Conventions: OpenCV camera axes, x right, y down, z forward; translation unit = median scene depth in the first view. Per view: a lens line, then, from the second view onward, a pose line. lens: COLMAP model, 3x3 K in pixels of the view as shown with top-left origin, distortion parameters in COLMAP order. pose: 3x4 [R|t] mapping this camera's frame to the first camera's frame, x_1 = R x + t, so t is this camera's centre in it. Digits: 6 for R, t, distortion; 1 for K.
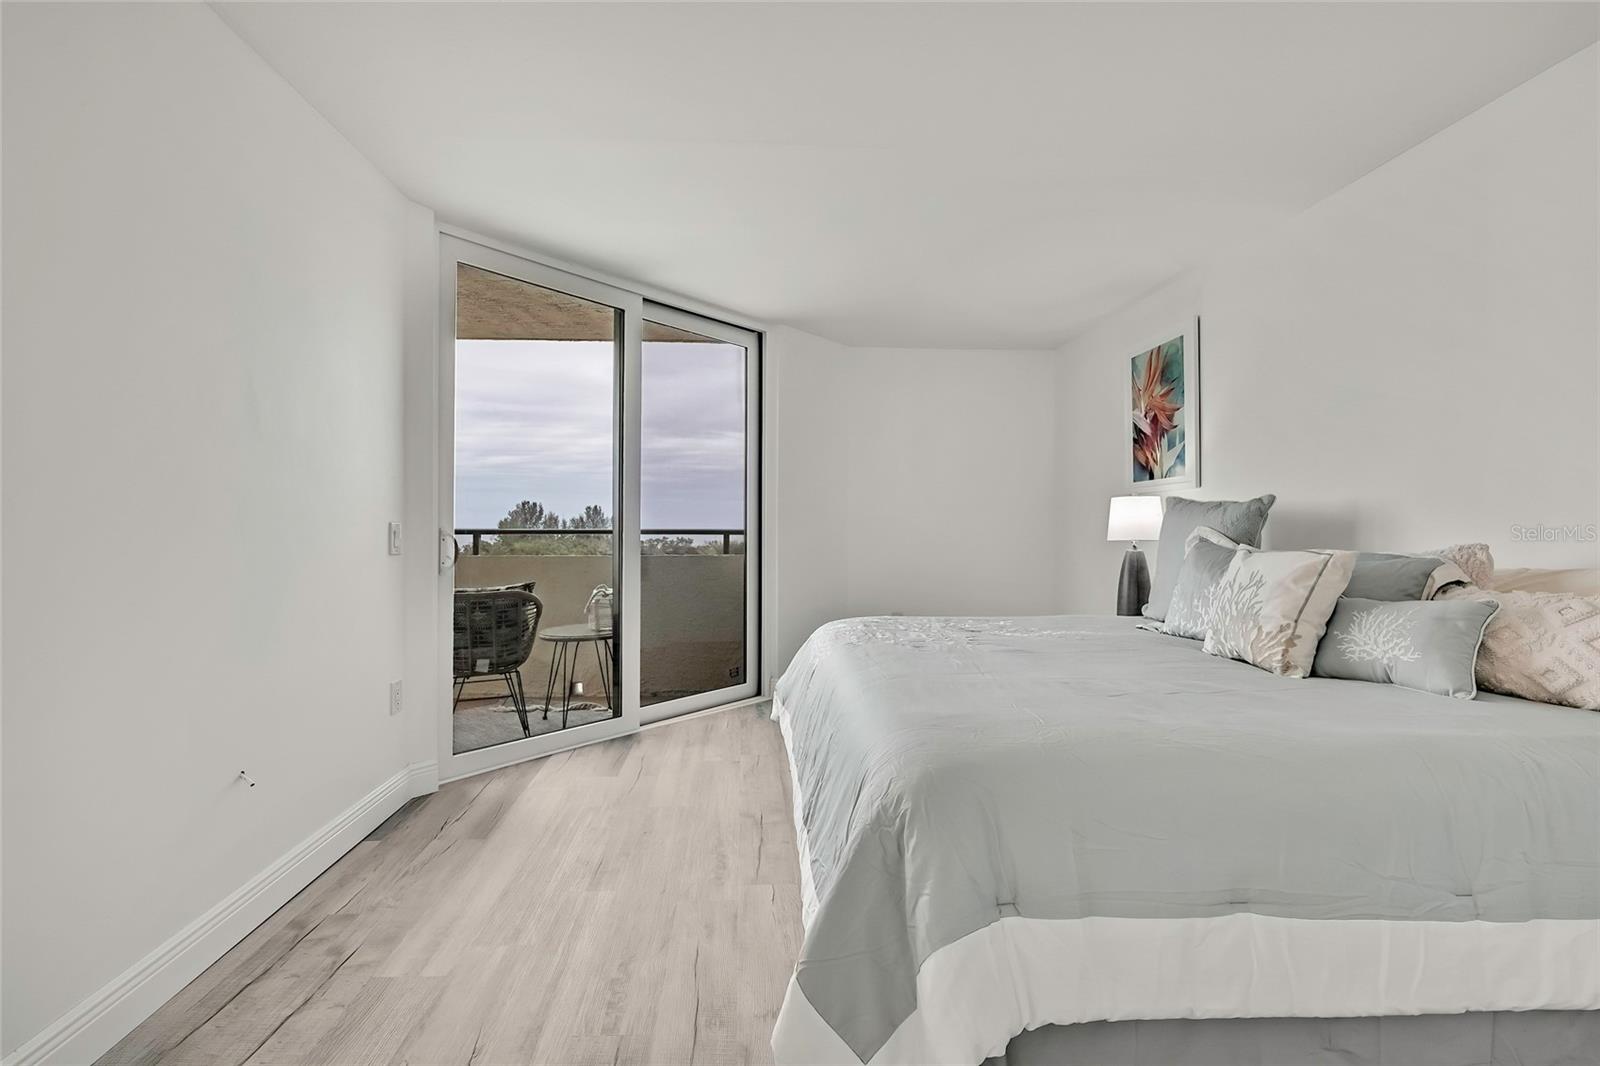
lens RADIAL K [[690.1, 0, 782.4], [0, 690.1, 526.4], [0, 0, 1]] dist [-0.010993, 0.000401]
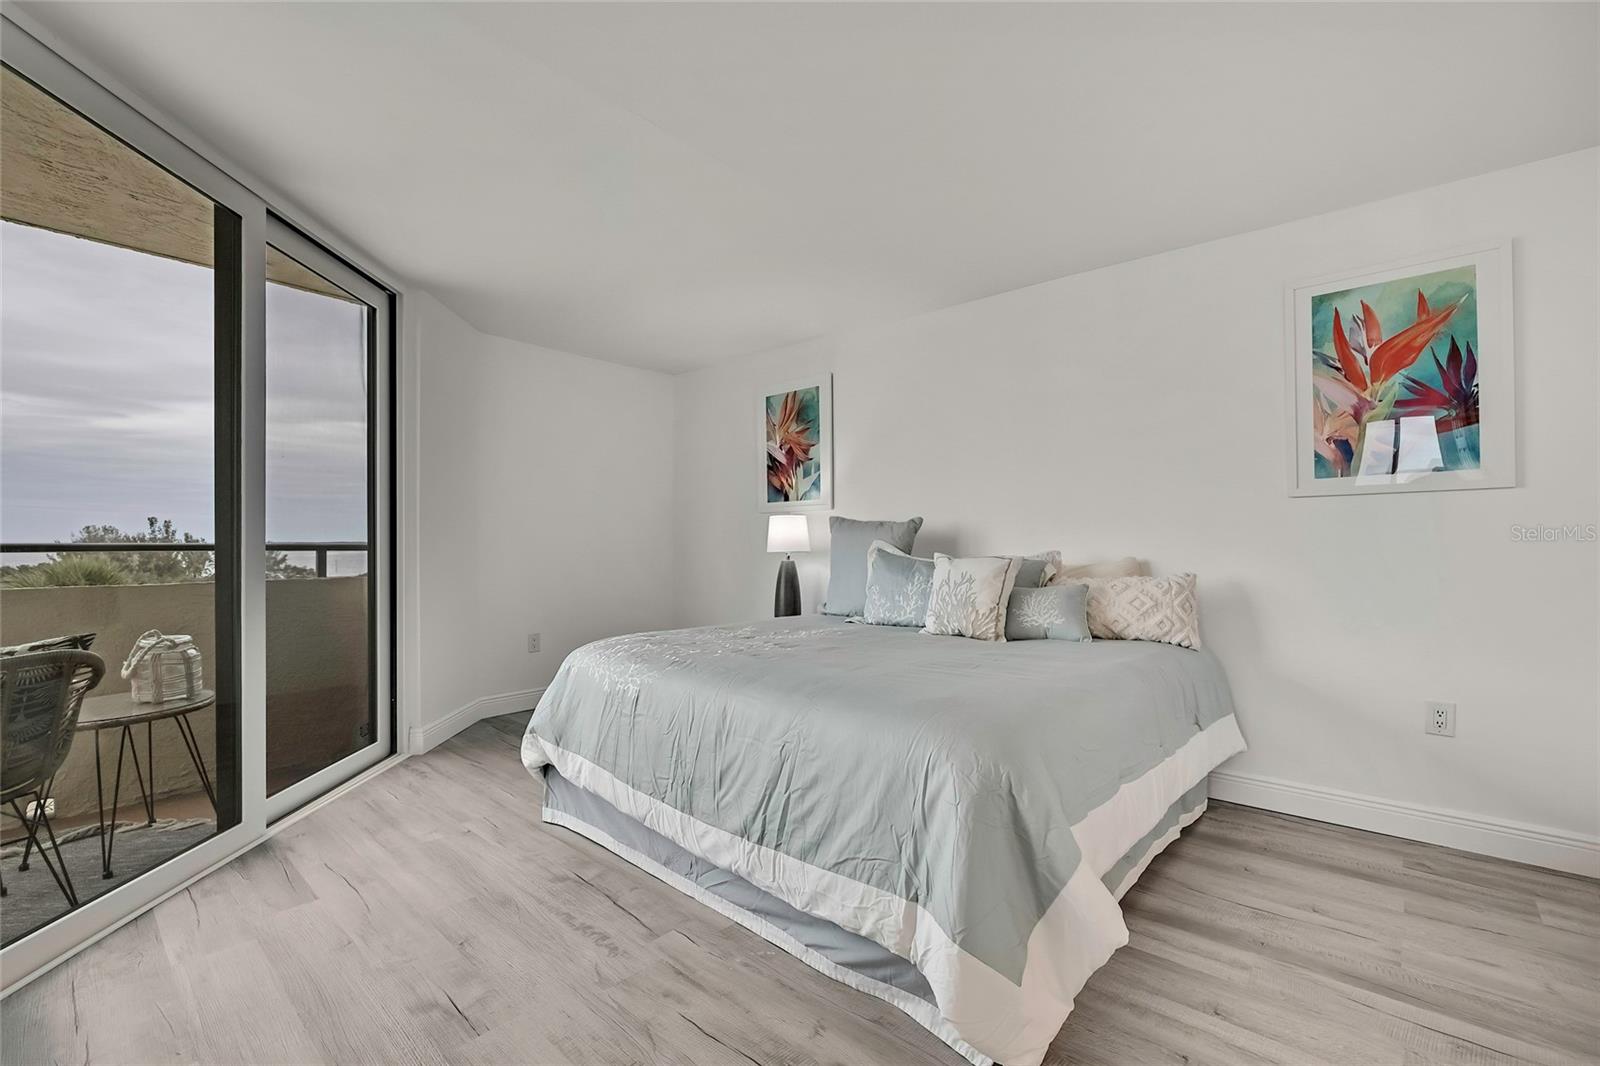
lens RADIAL K [[697.0, 0, 796.2], [0, 697.0, 540.2], [0, 0, 1]] dist [-0.012850, 0.000143]
pose [[0.702821, 0.000041, 0.711366, -0.337189], [-0.000142, 1.000000, 0.000082, 0.000088], [-0.711366, -0.000159, 0.702821, 0.140384]]
